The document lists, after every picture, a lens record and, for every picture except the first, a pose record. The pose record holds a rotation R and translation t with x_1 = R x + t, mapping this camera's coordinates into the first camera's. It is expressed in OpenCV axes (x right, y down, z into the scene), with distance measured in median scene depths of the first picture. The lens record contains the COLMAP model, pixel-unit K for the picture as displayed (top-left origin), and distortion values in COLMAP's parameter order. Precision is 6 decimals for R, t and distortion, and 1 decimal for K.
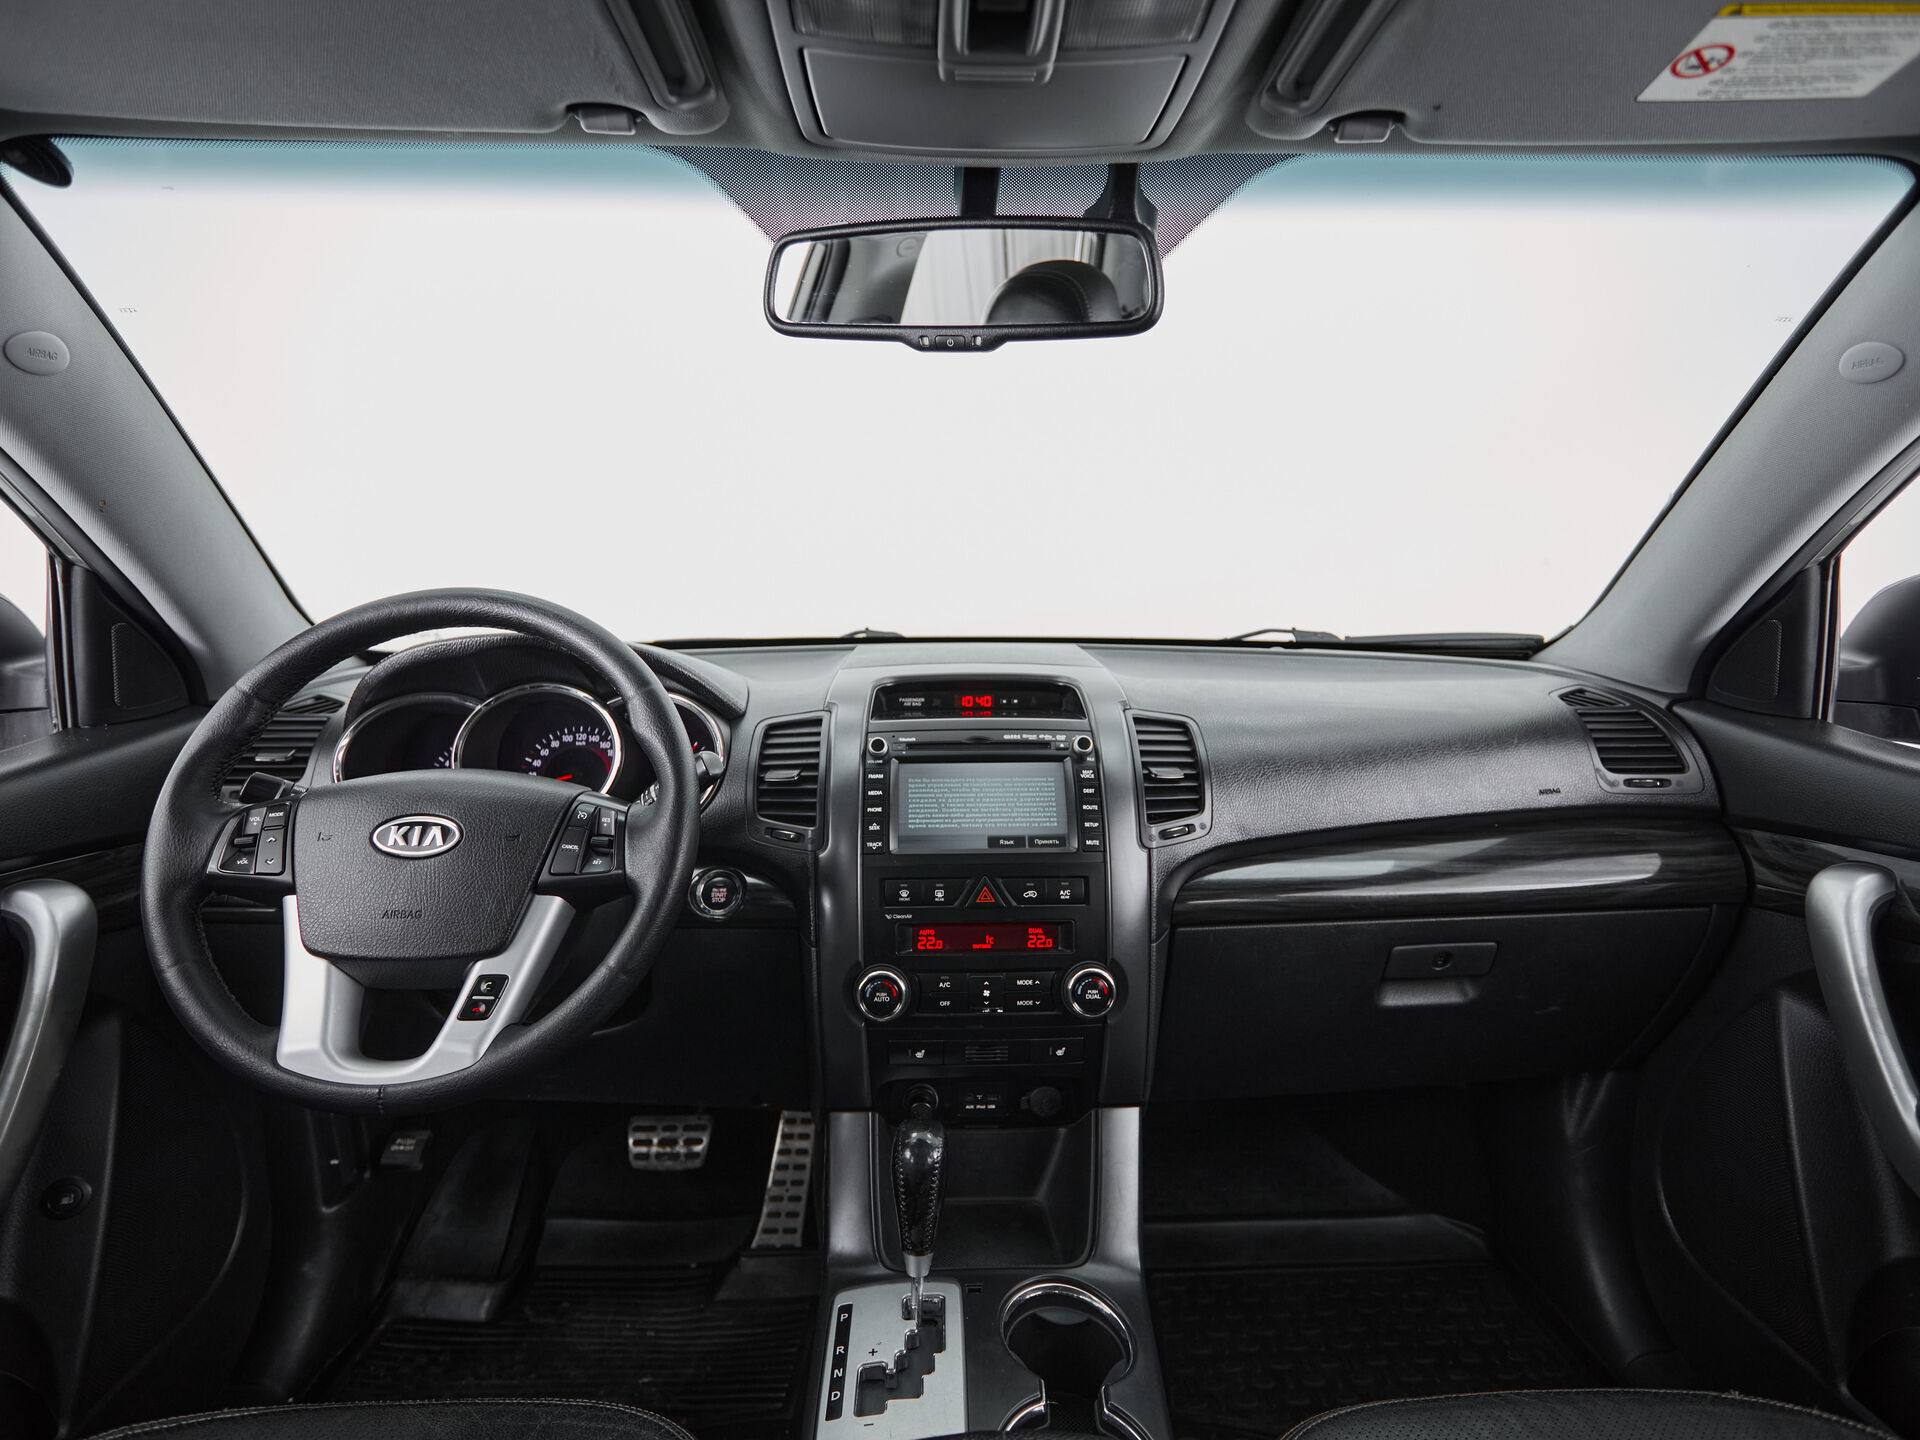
lens RADIAL K [[1013.6, 0, 960.5], [0, 1013.6, 719.2], [0, 0, 1]] dist [-0.006161, -0.000681]
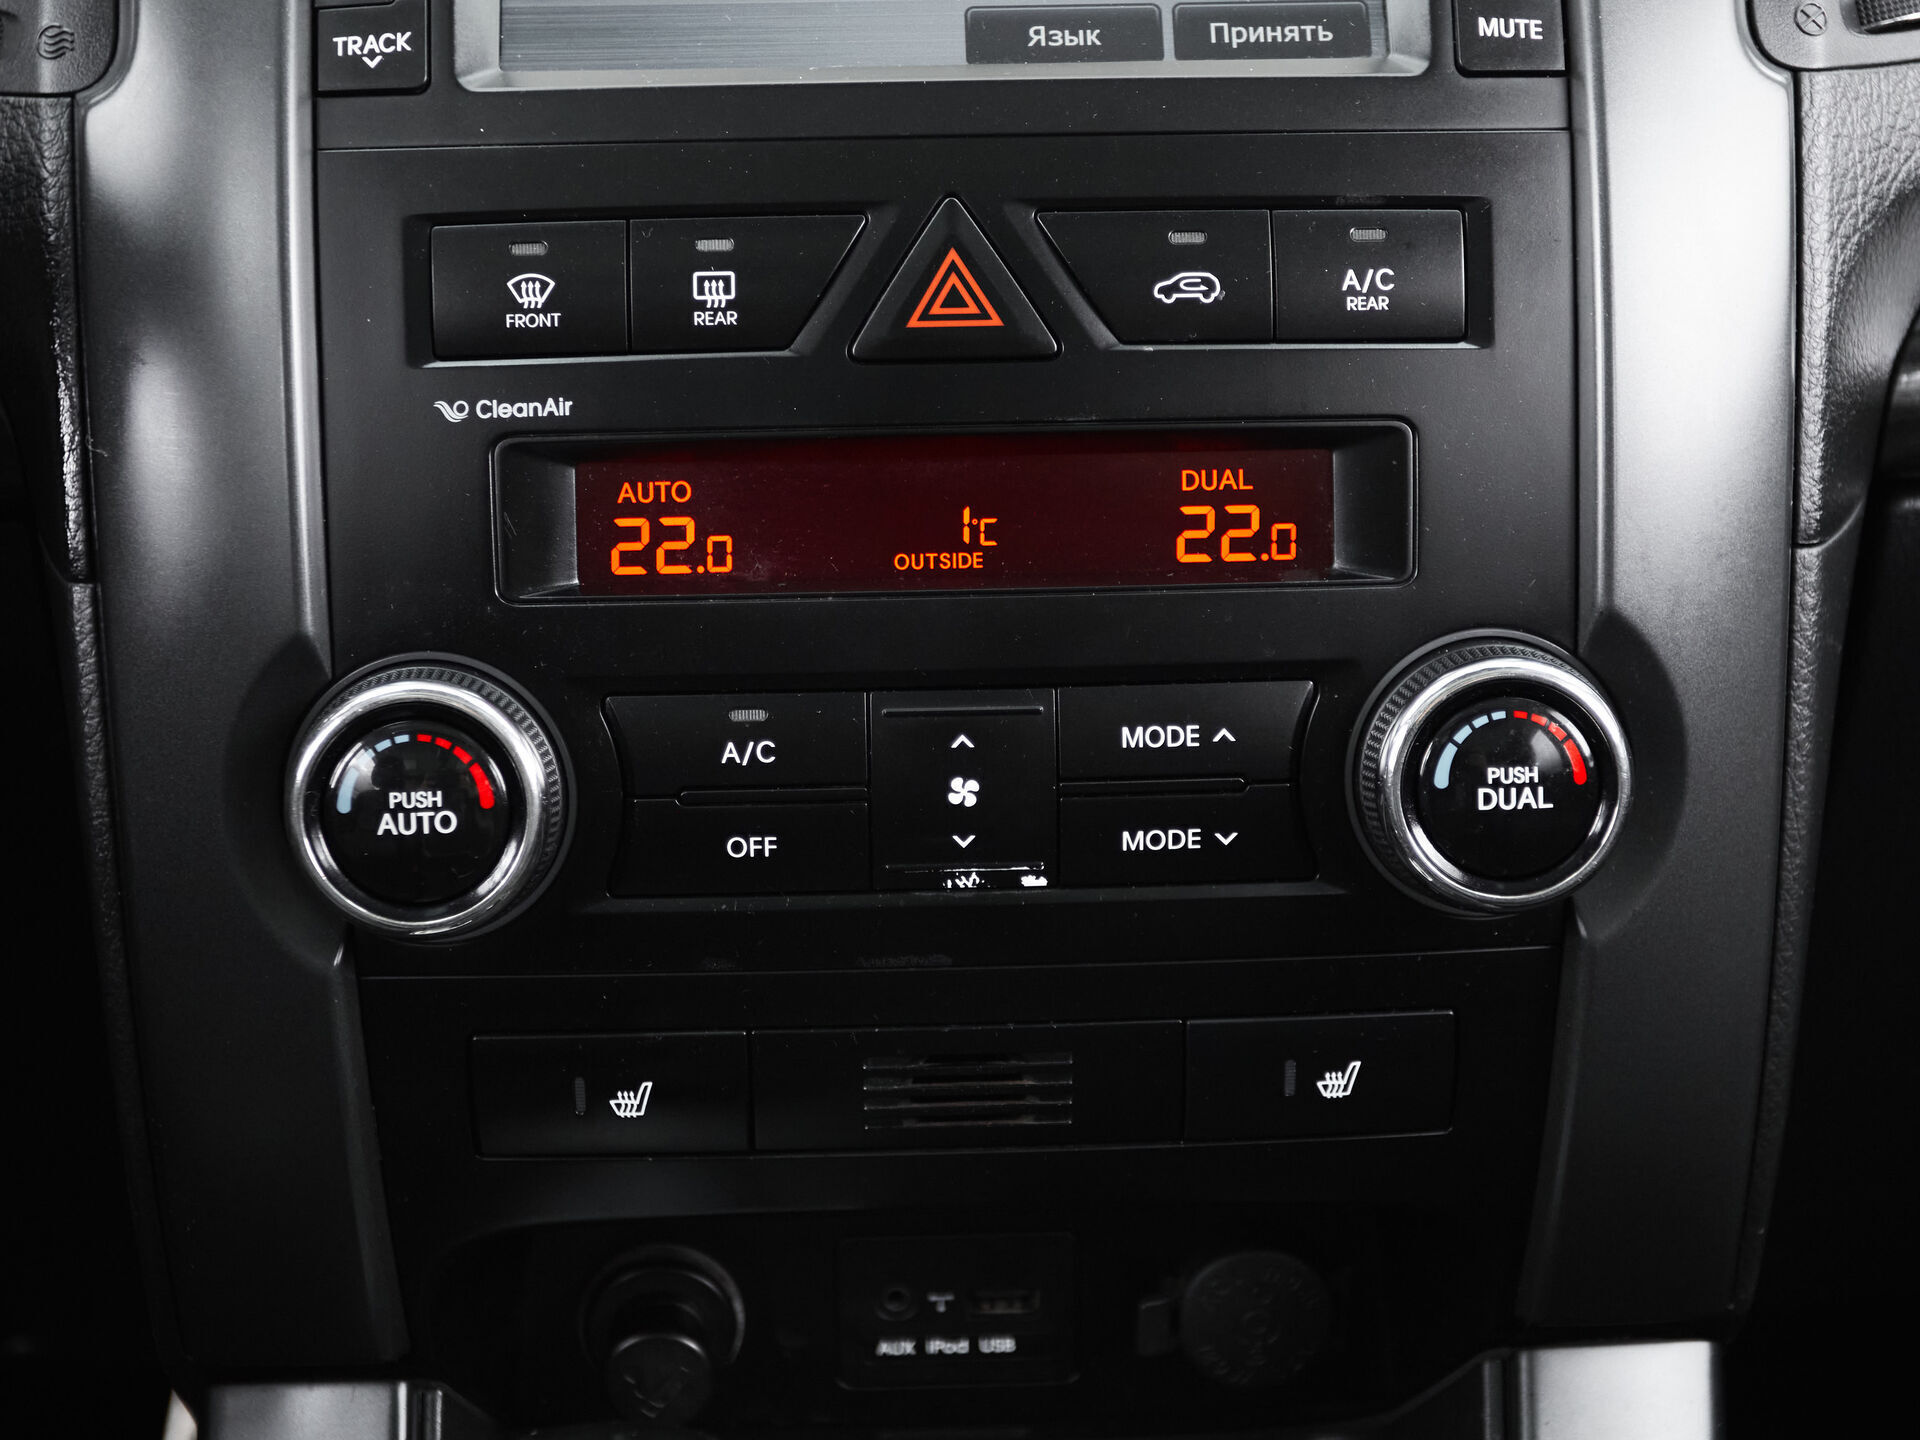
lens RADIAL K [[3019.5, 0, 948.8], [0, 3019.5, 622.7], [0, 0, 1]] dist [0.025814, 0.000000]
pose [[0.999905, -0.011455, 0.007611, 0.017391], [0.010267, 0.989951, 0.141037, 0.144865], [-0.009150, -0.140945, 0.989975, 0.398215]]
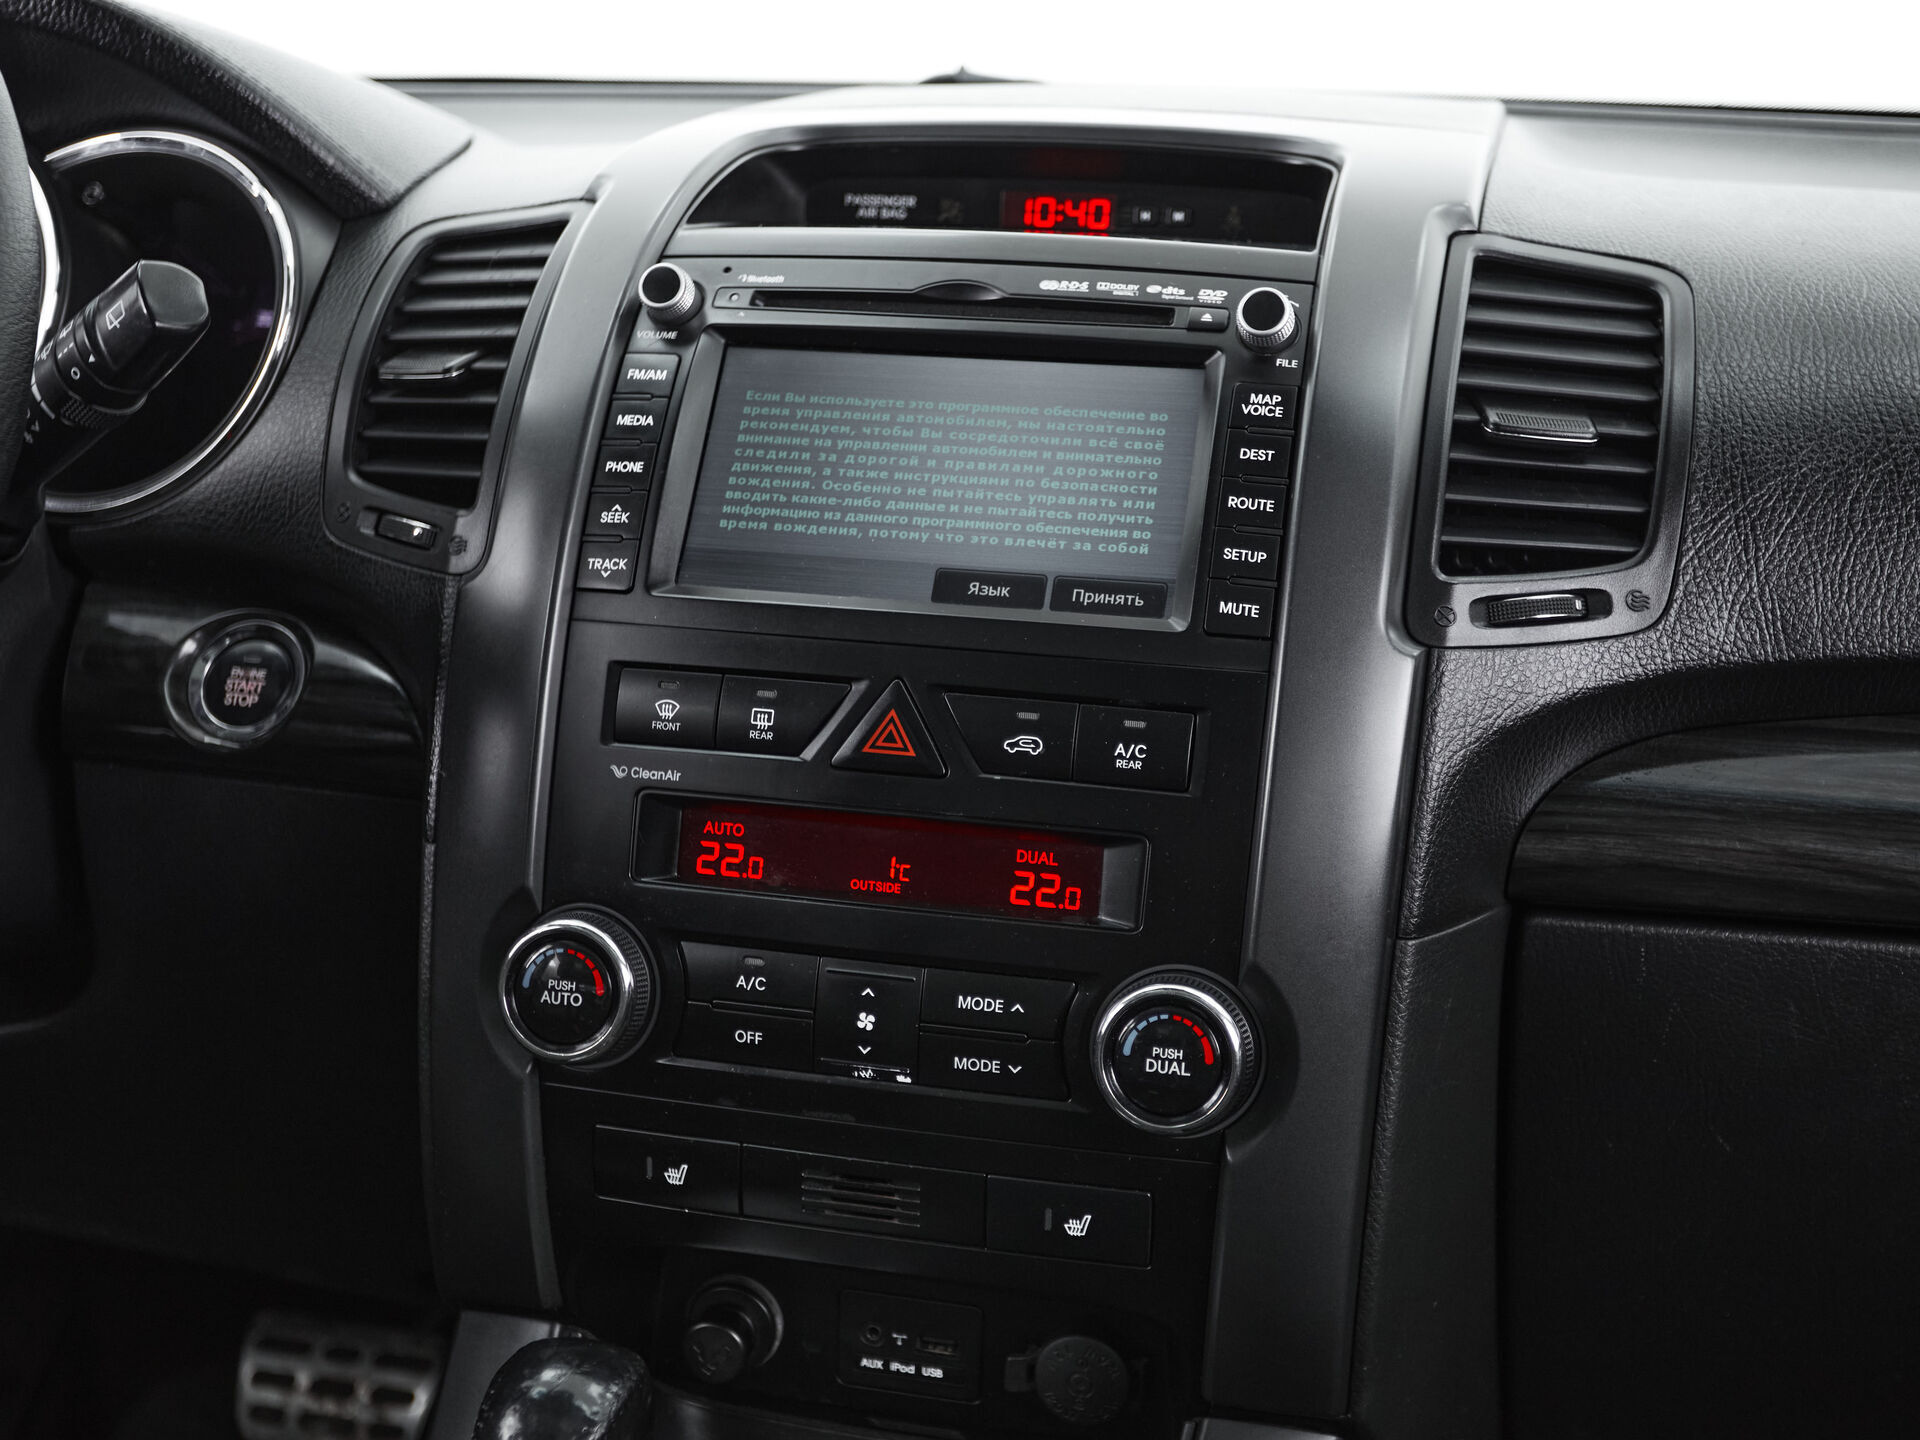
lens RADIAL K [[2638.6, 0, 973.3], [0, 2638.6, 678.2], [0, 0, 1]] dist [0.017553, 0.000000]
pose [[0.961921, 0.084418, -0.259965, 0.258026], [-0.067082, 0.994935, 0.074867, 0.082508], [0.264969, -0.054577, 0.962711, 0.159111]]
